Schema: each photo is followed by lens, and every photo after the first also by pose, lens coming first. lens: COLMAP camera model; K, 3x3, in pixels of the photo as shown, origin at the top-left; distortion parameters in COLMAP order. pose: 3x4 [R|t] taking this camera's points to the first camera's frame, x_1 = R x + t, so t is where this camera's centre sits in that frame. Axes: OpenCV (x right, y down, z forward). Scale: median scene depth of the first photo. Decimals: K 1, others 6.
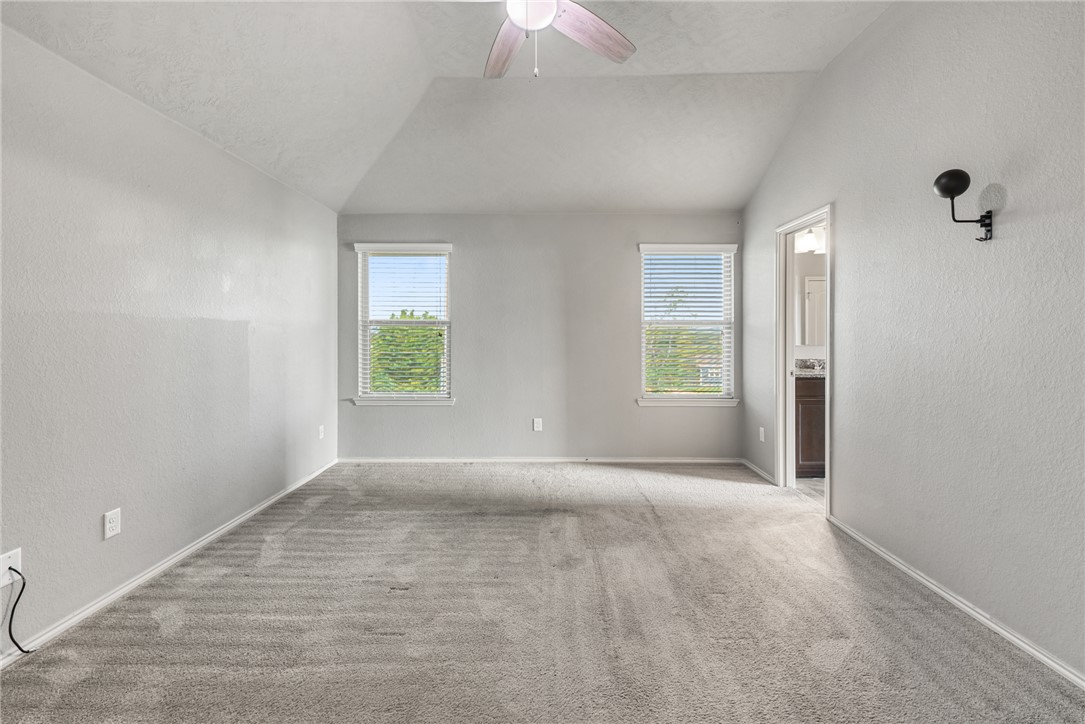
lens RADIAL K [[458.1, 0, 543.4], [0, 458.1, 346.1], [0, 0, 1]] dist [0.016220, -0.009375]
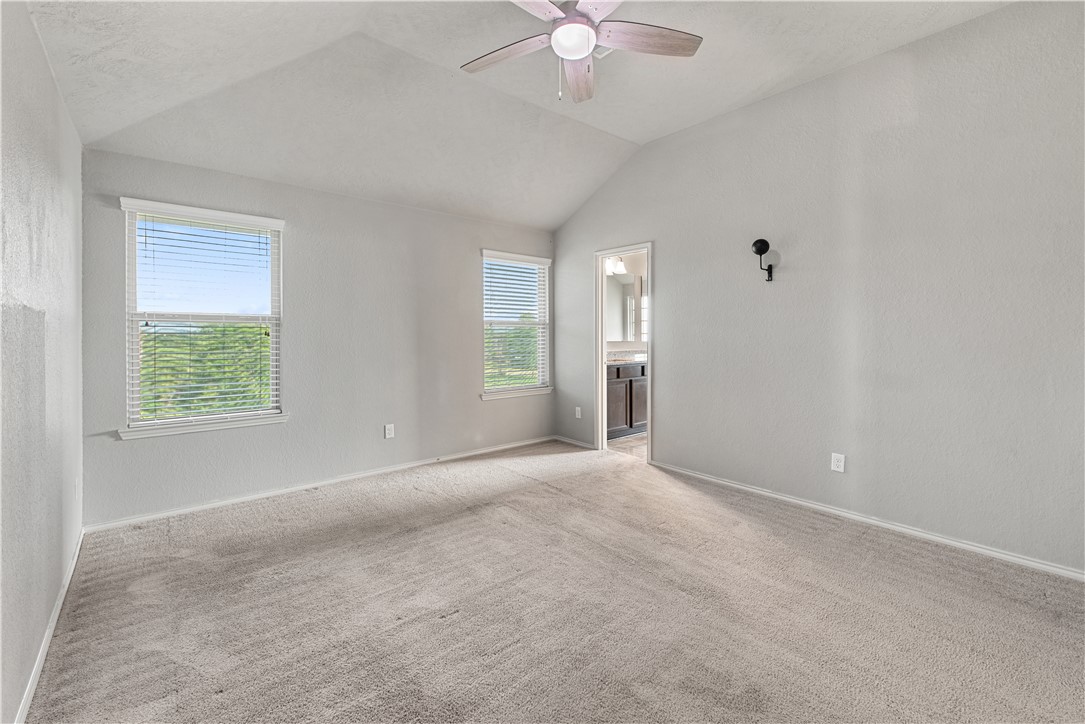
lens RADIAL K [[458.1, 0, 543.4], [0, 458.1, 346.1], [0, 0, 1]] dist [0.016220, -0.009375]
pose [[0.761324, -0.018245, 0.648115, -0.507051], [0.016539, 0.999825, 0.008718, -0.004517], [-0.648160, 0.004082, 0.761493, 0.125520]]
